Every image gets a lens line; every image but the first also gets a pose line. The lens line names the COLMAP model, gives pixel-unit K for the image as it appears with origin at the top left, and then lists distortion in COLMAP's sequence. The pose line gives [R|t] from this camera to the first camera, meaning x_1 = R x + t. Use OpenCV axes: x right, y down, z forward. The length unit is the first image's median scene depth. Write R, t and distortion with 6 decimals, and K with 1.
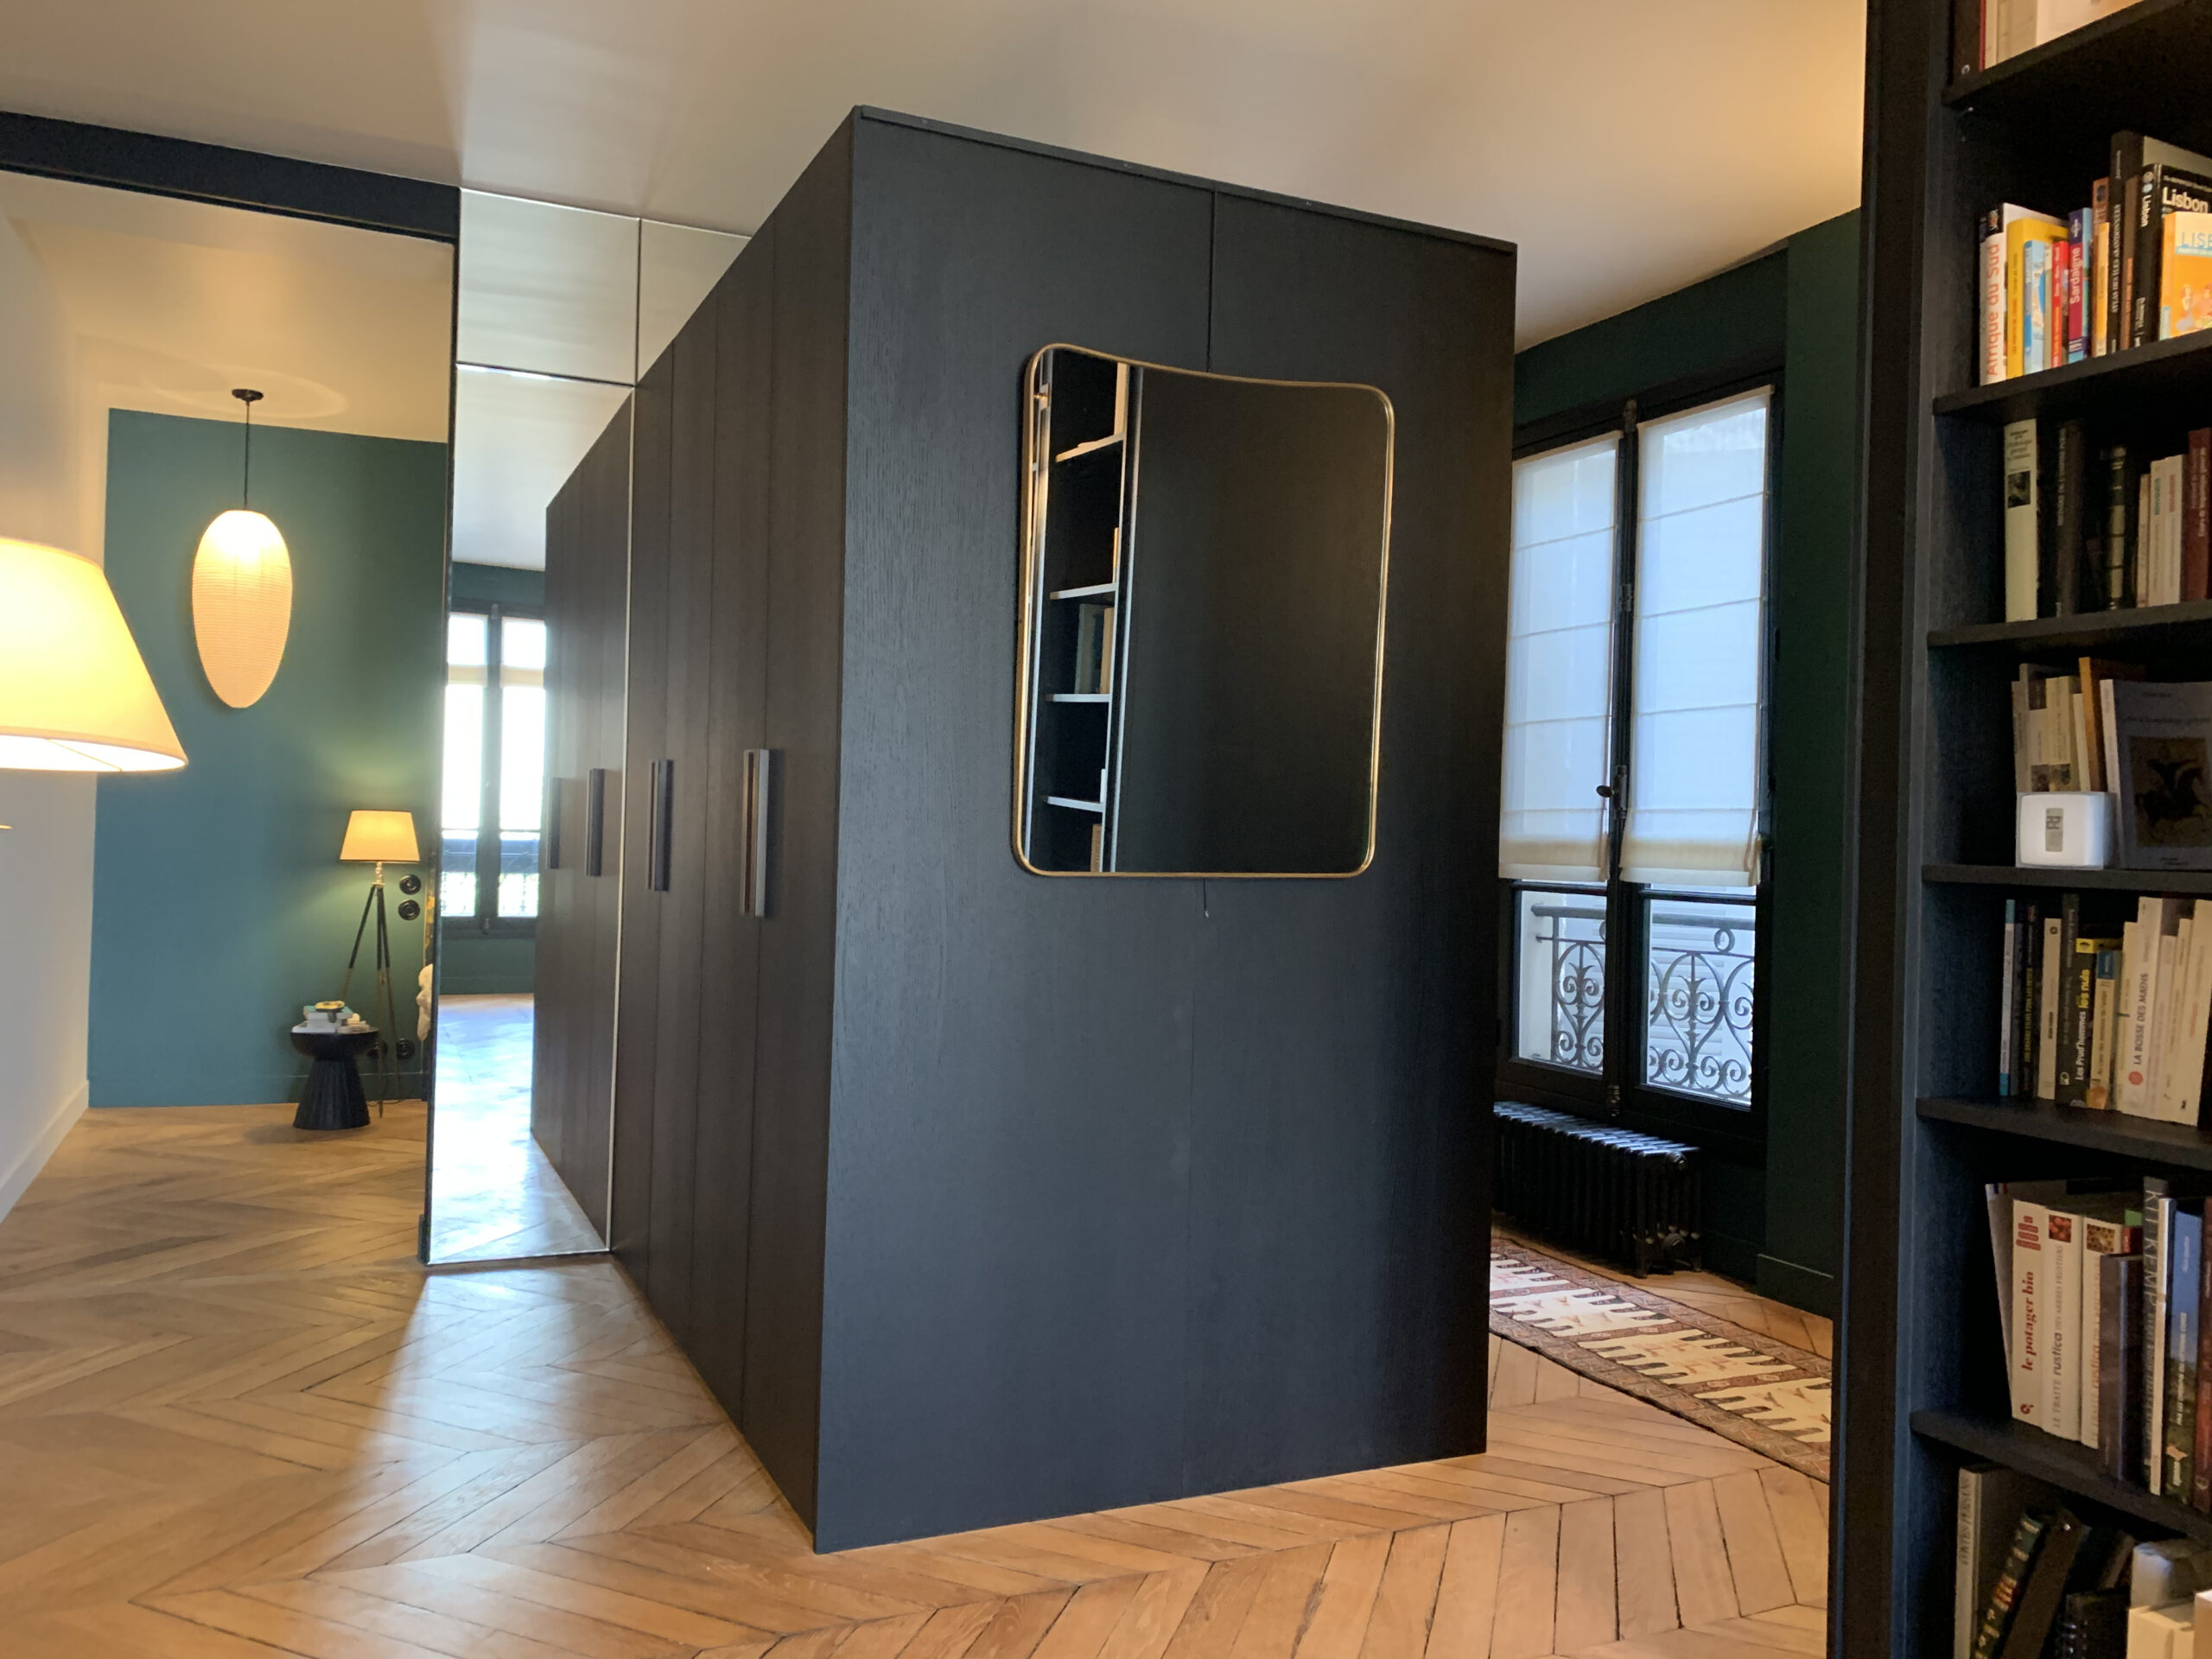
lens RADIAL K [[1720.4, 0, 1104.5], [0, 1720.4, 798.4], [0, 0, 1]] dist [-0.004629, 0.084264]
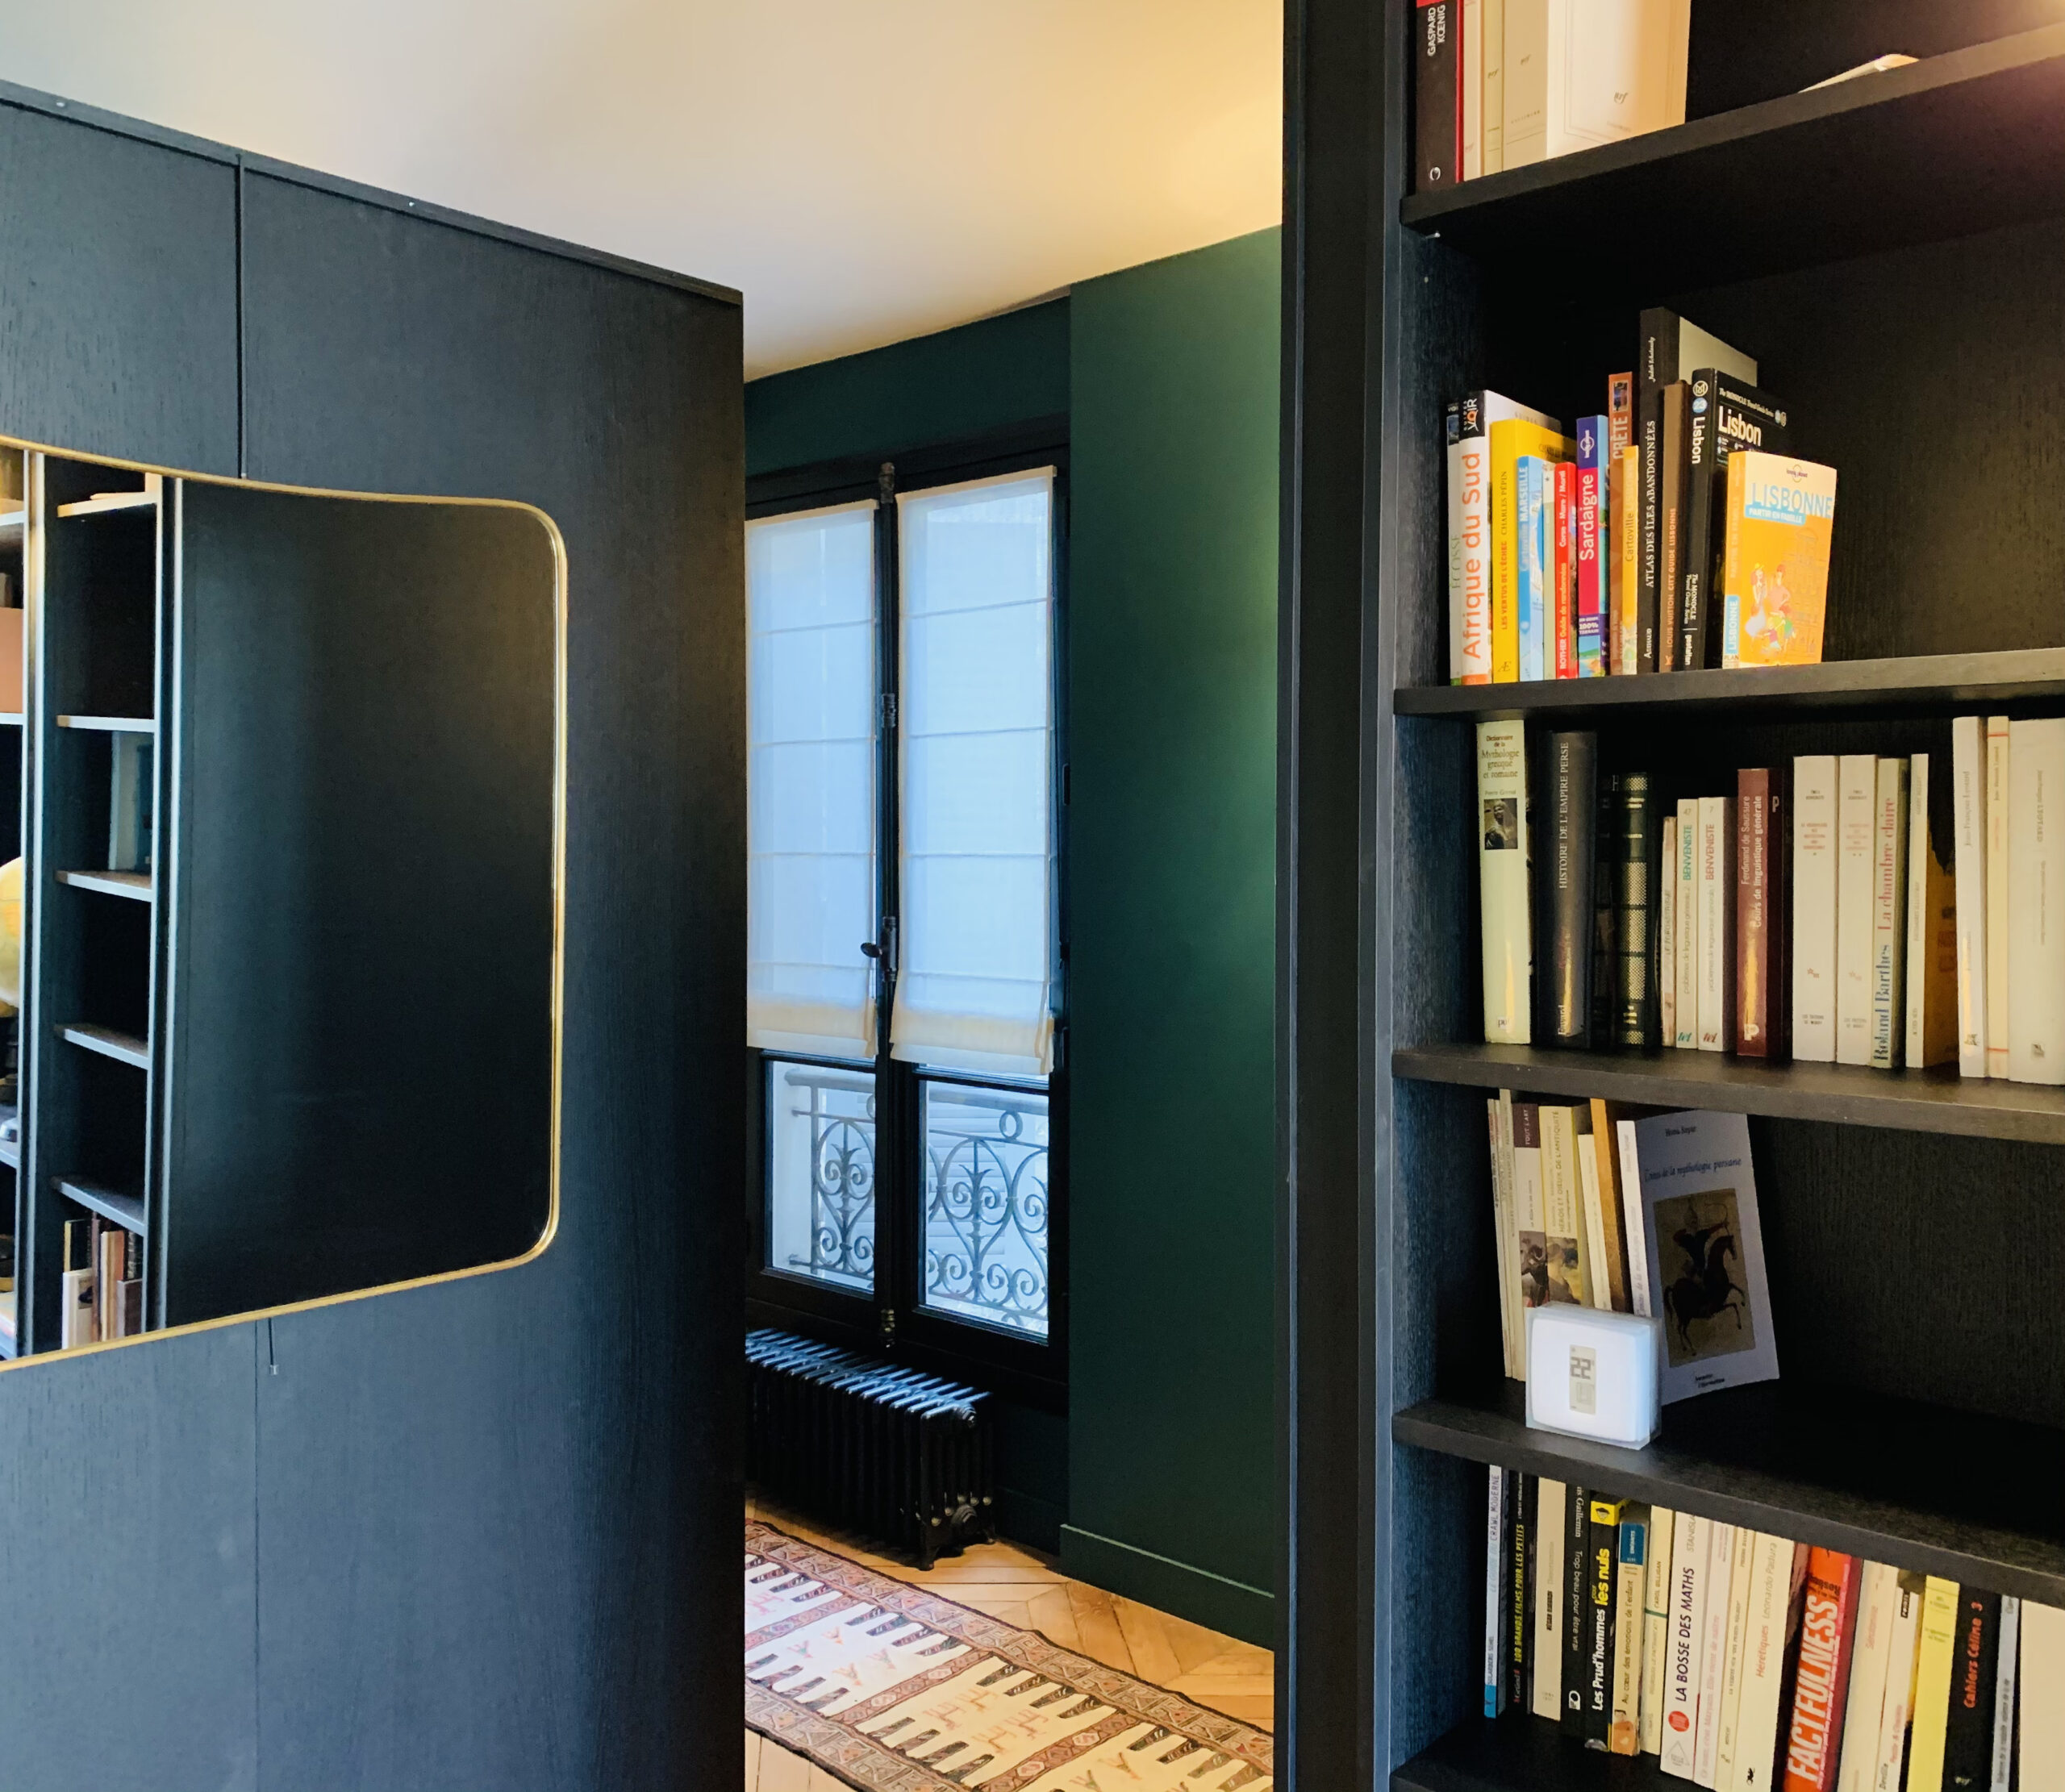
lens RADIAL K [[1833.8, 0, 1032.5], [0, 1833.8, 896.0], [0, 0, 1]] dist [0.122734, -0.009645]
pose [[0.927226, -0.036677, 0.372701, 0.047350], [0.016295, 0.998201, 0.057691, -0.098783], [-0.374147, -0.047419, 0.926156, 0.205568]]
